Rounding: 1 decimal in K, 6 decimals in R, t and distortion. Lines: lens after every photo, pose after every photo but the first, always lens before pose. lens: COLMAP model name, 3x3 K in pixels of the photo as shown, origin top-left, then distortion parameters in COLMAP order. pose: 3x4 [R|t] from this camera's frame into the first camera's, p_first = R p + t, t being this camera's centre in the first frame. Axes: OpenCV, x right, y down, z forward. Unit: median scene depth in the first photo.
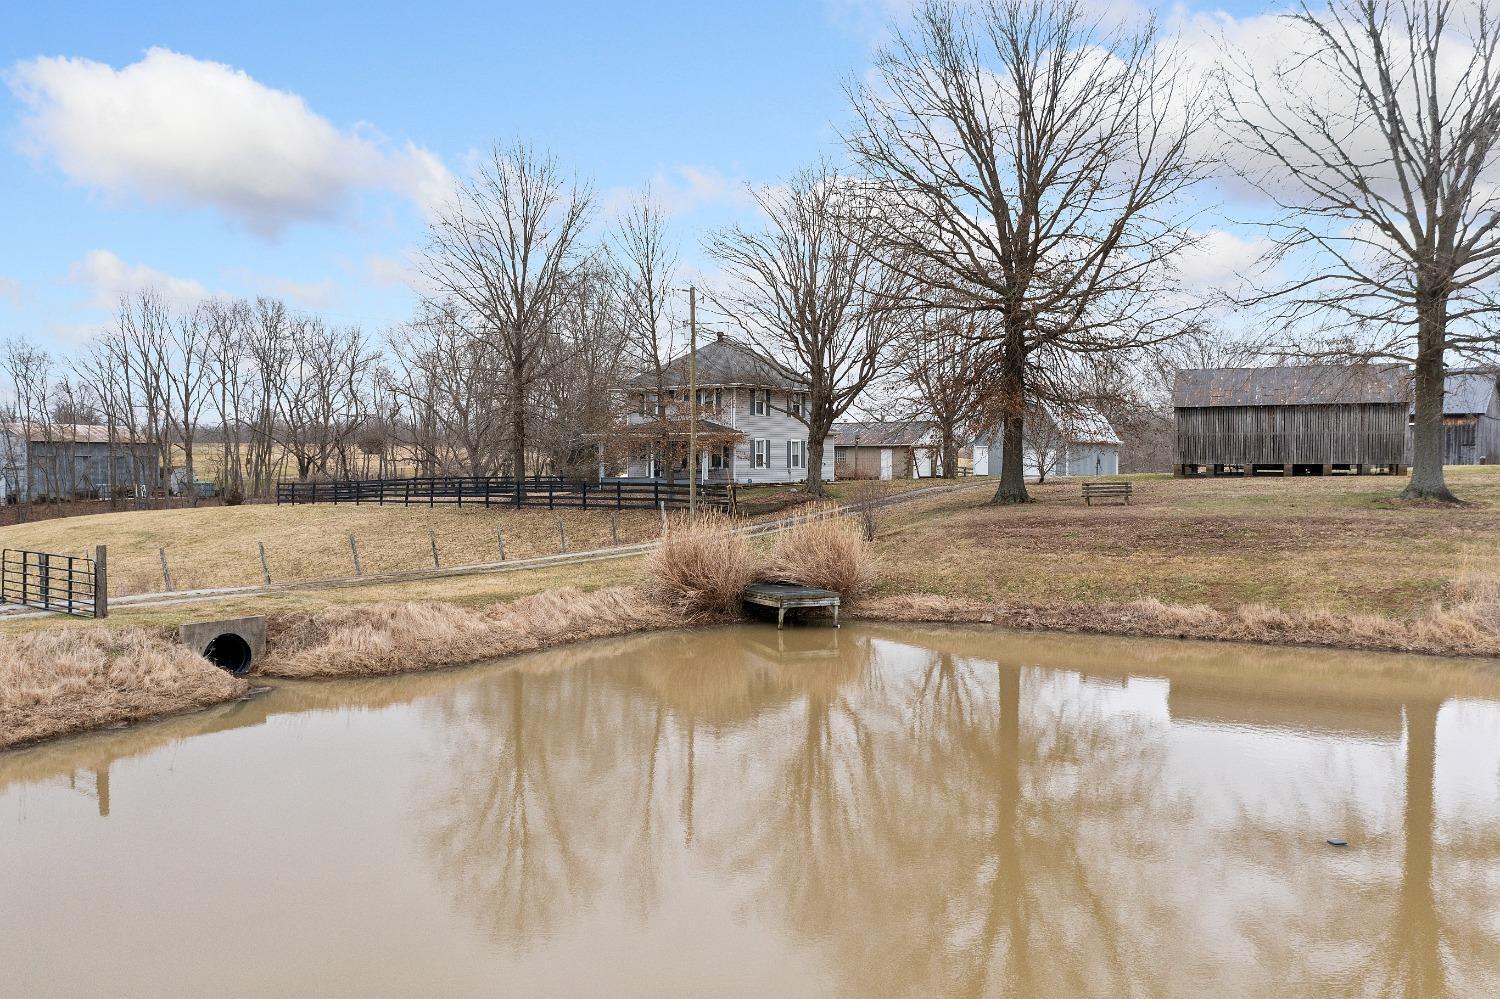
lens RADIAL K [[1501.2, 0, 749.9], [0, 1501.2, 501.2], [0, 0, 1]] dist [-0.023474, 0.000000]
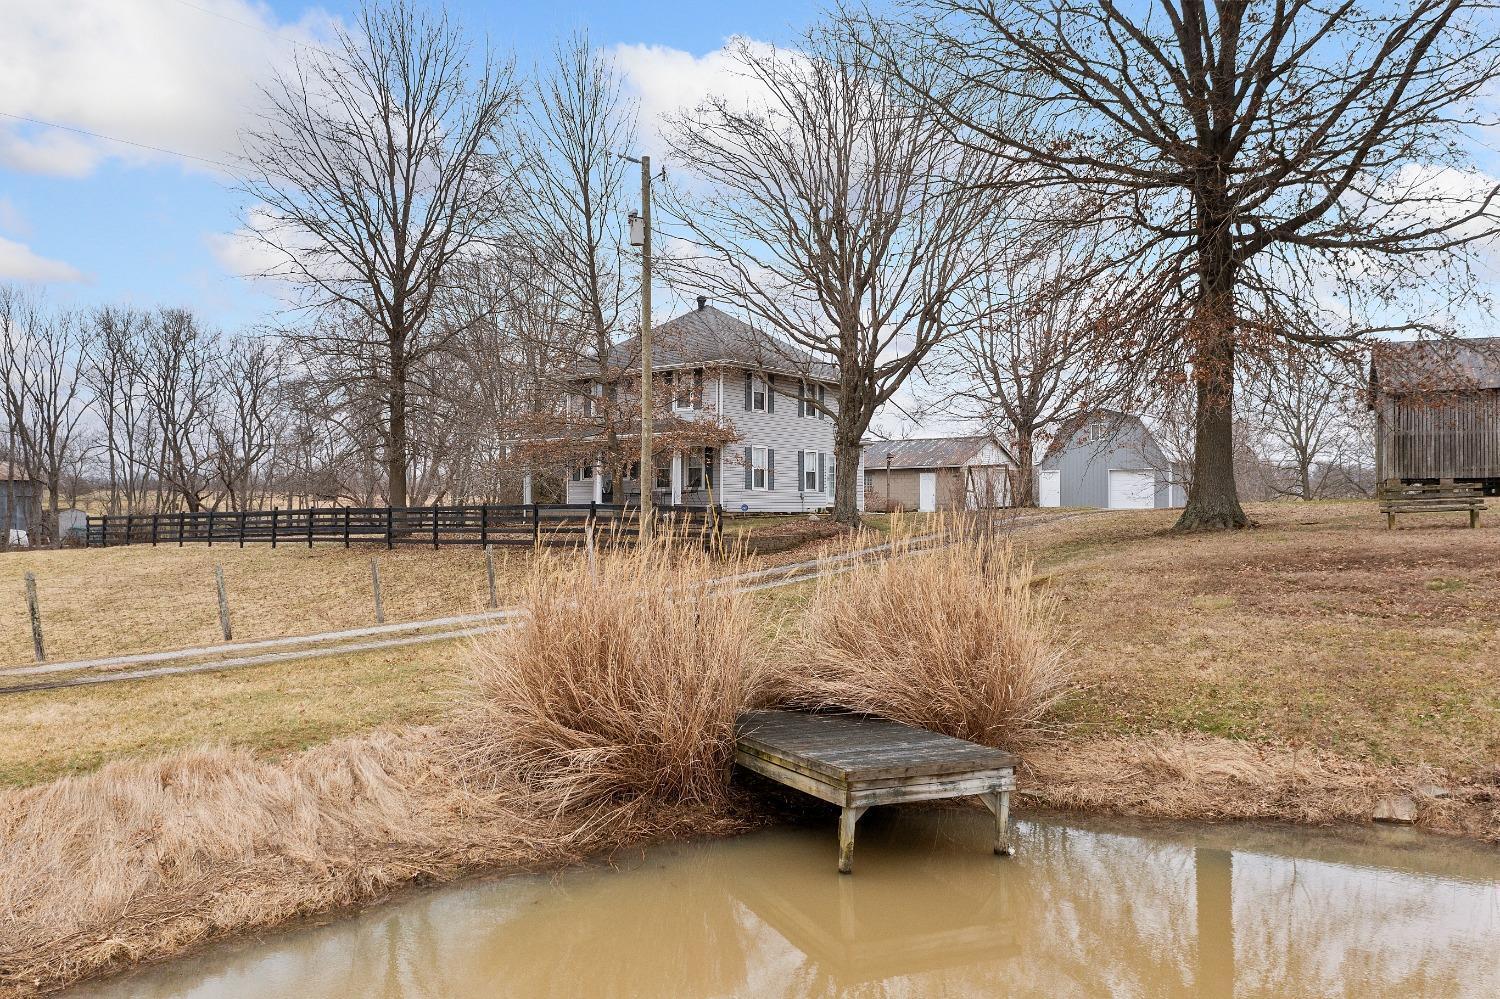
lens RADIAL K [[1501.2, 0, 749.4], [0, 1501.2, 491.6], [0, 0, 1]] dist [-0.023474, 0.000000]
pose [[0.999988, -0.001682, 0.004567, -0.001311], [0.001873, 0.999114, -0.042042, 0.008711], [-0.004492, 0.042050, 0.999105, 0.375243]]
